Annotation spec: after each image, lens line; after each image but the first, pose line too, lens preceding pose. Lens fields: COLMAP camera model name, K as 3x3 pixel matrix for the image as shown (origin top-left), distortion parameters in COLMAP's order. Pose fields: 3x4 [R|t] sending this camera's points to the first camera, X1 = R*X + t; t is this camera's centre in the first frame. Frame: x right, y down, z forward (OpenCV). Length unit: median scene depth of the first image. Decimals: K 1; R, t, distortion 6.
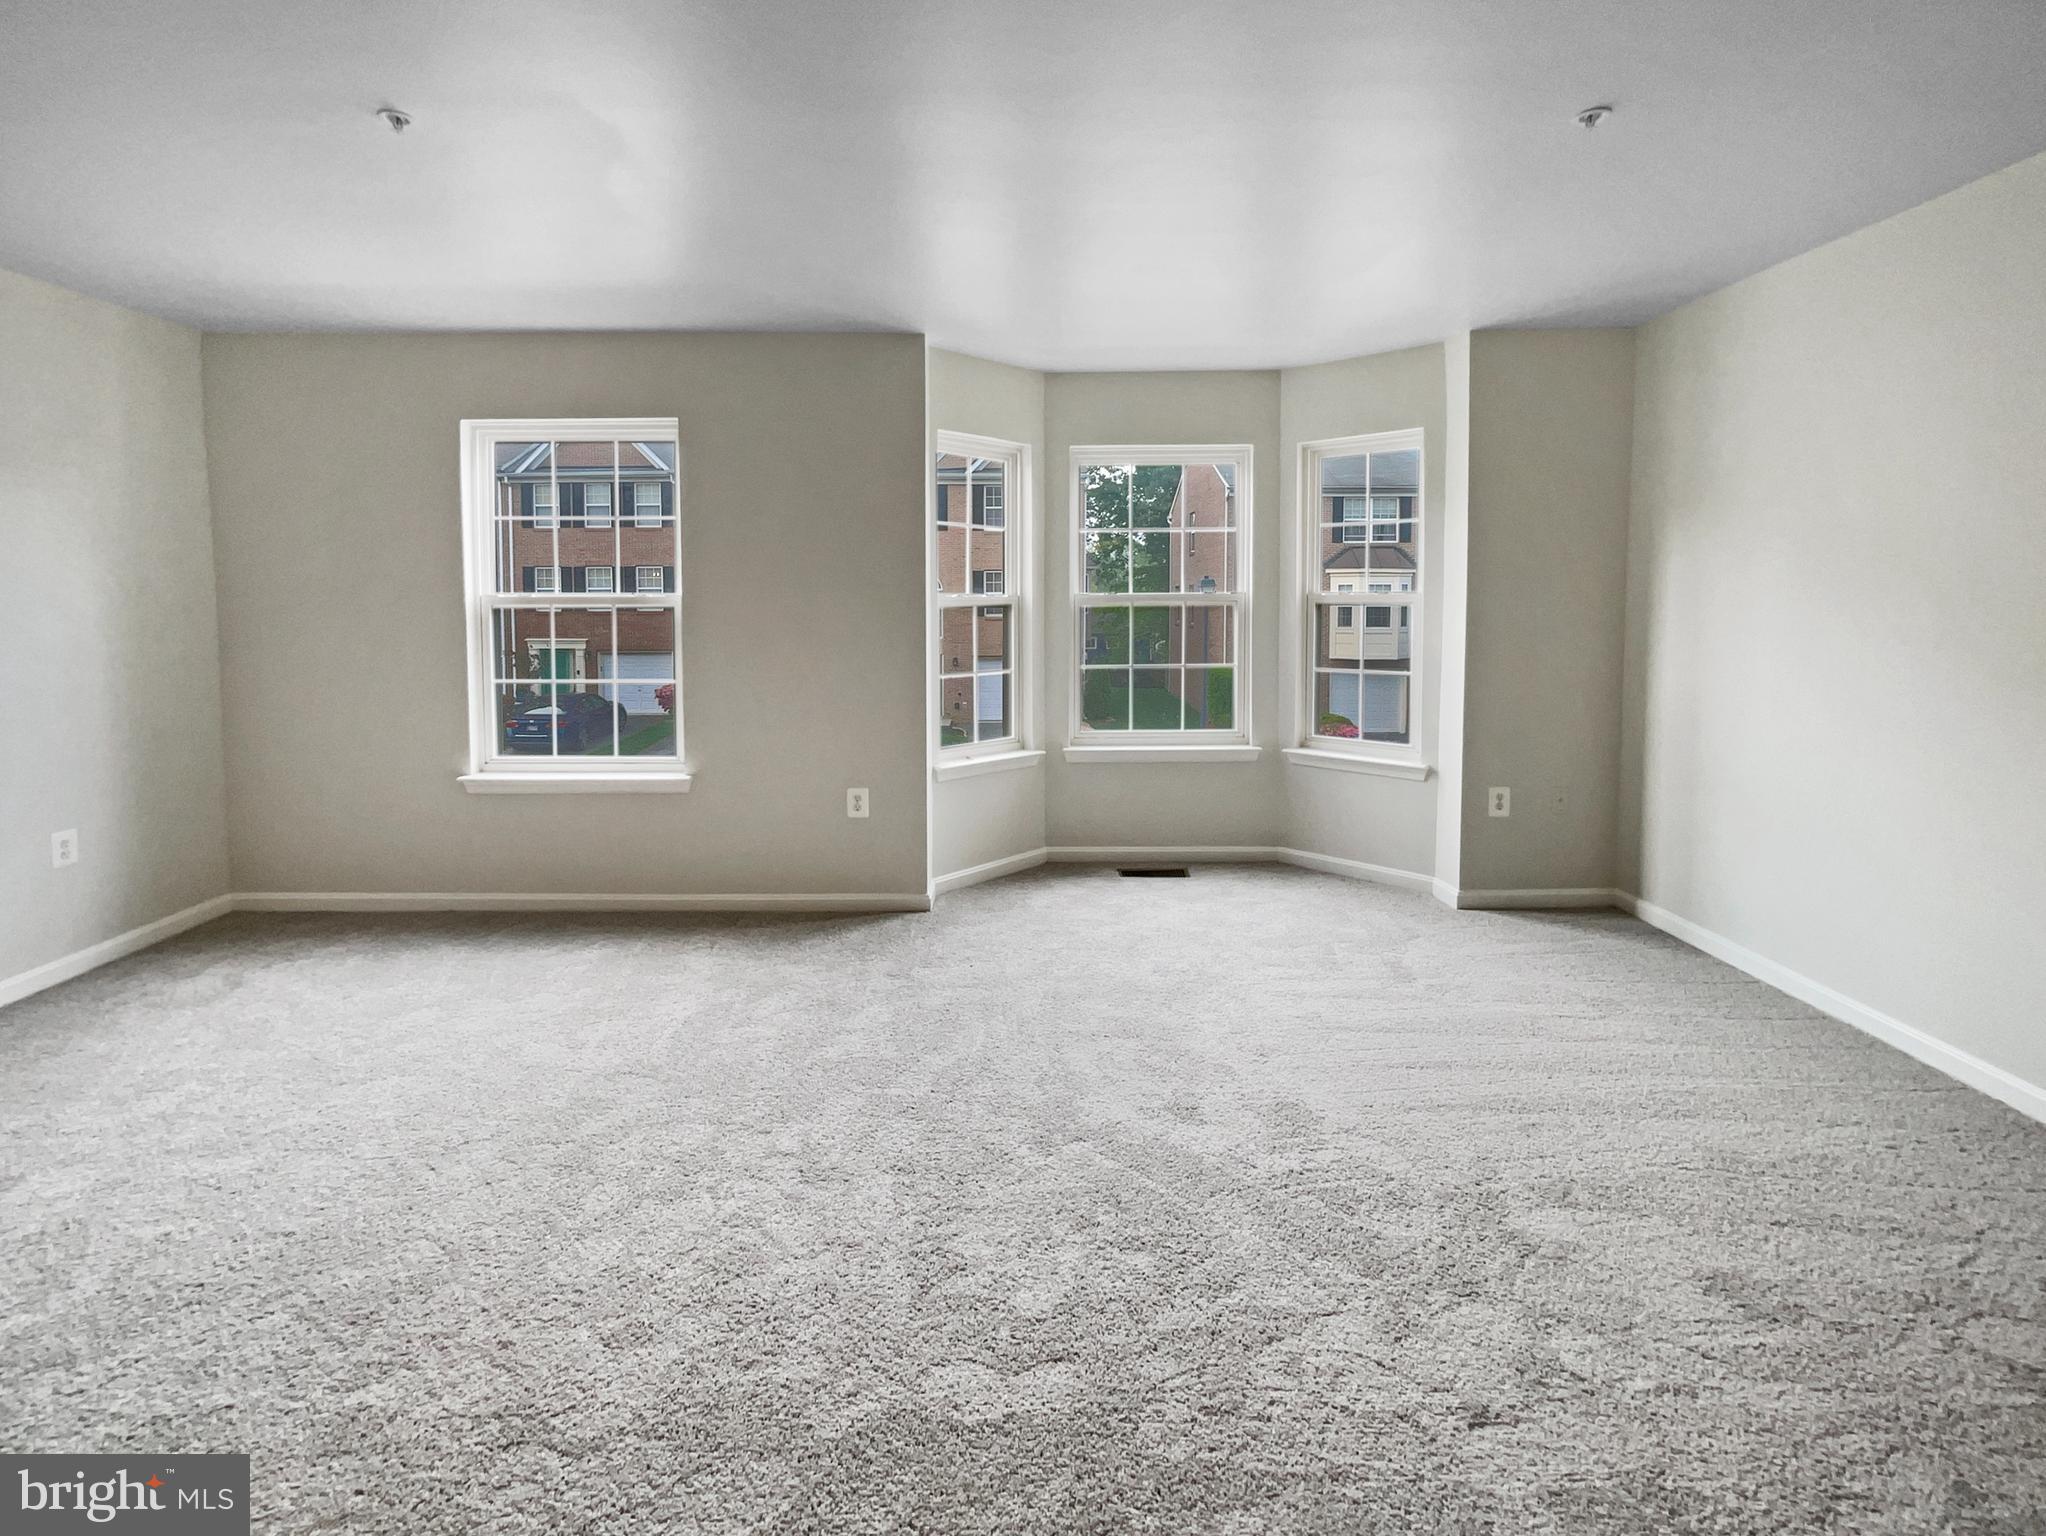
lens RADIAL K [[943.3, 0, 950.8], [0, 943.3, 645.1], [0, 0, 1]] dist [-0.003513, 0.000787]
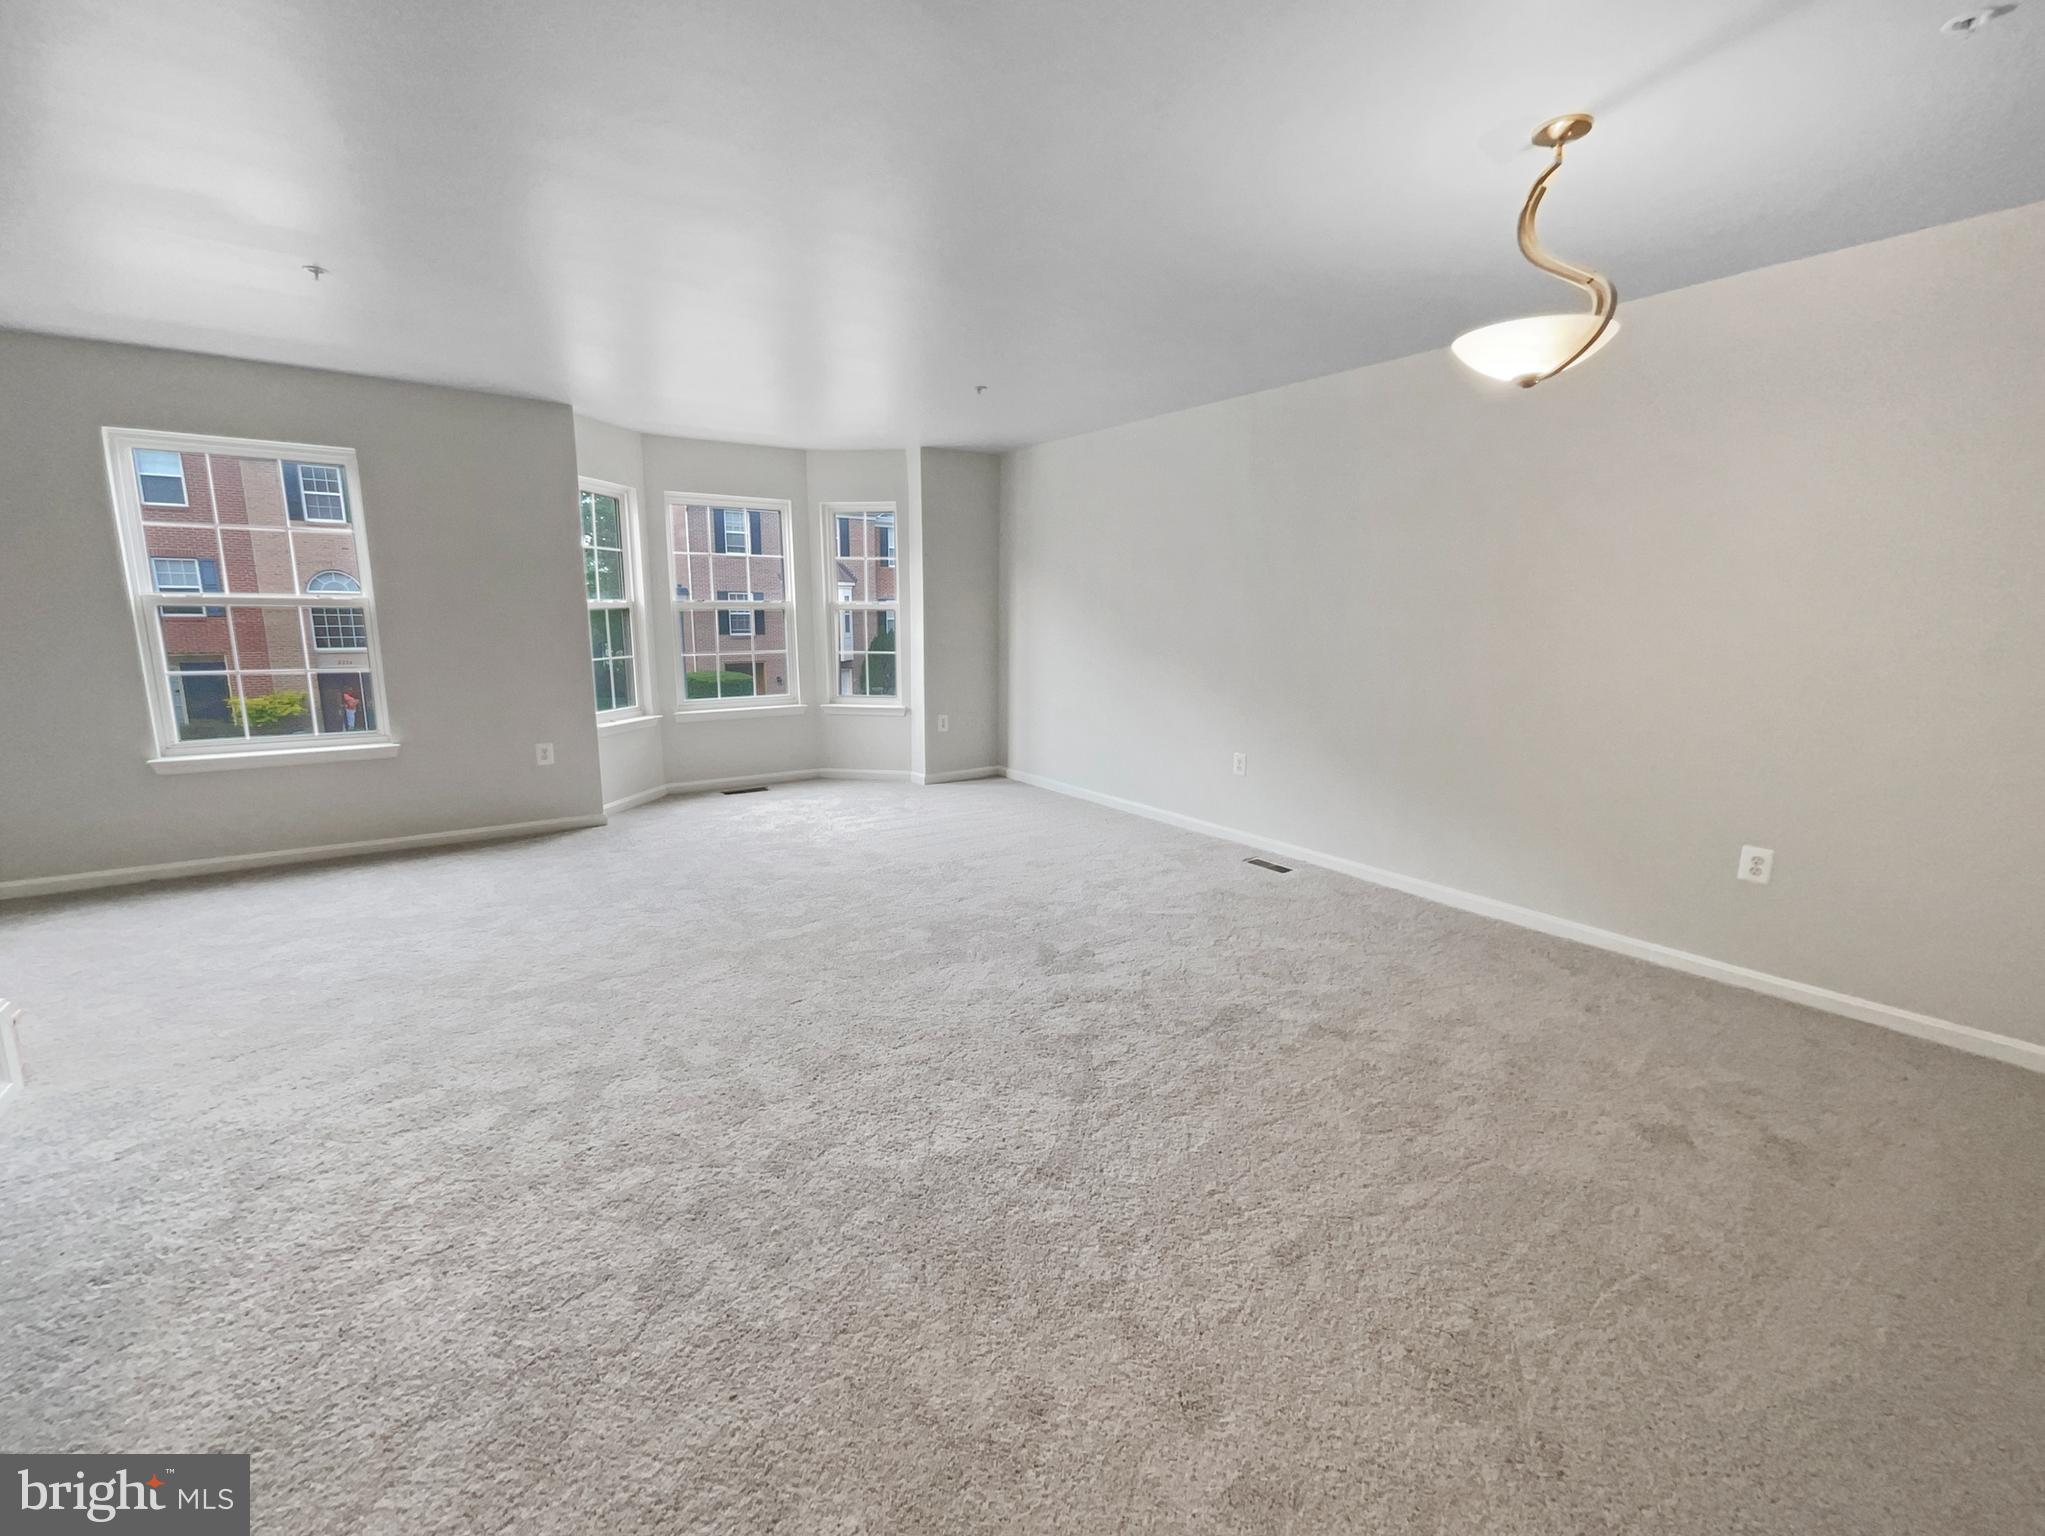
lens RADIAL K [[942.8, 0, 1015.5], [0, 942.8, 778.4], [0, 0, 1]] dist [-0.003513, 0.000787]
pose [[0.803884, -0.094392, 0.587248, -0.355444], [0.017456, 0.990646, 0.135337, 0.029160], [-0.594529, -0.098545, 0.798012, -0.502254]]
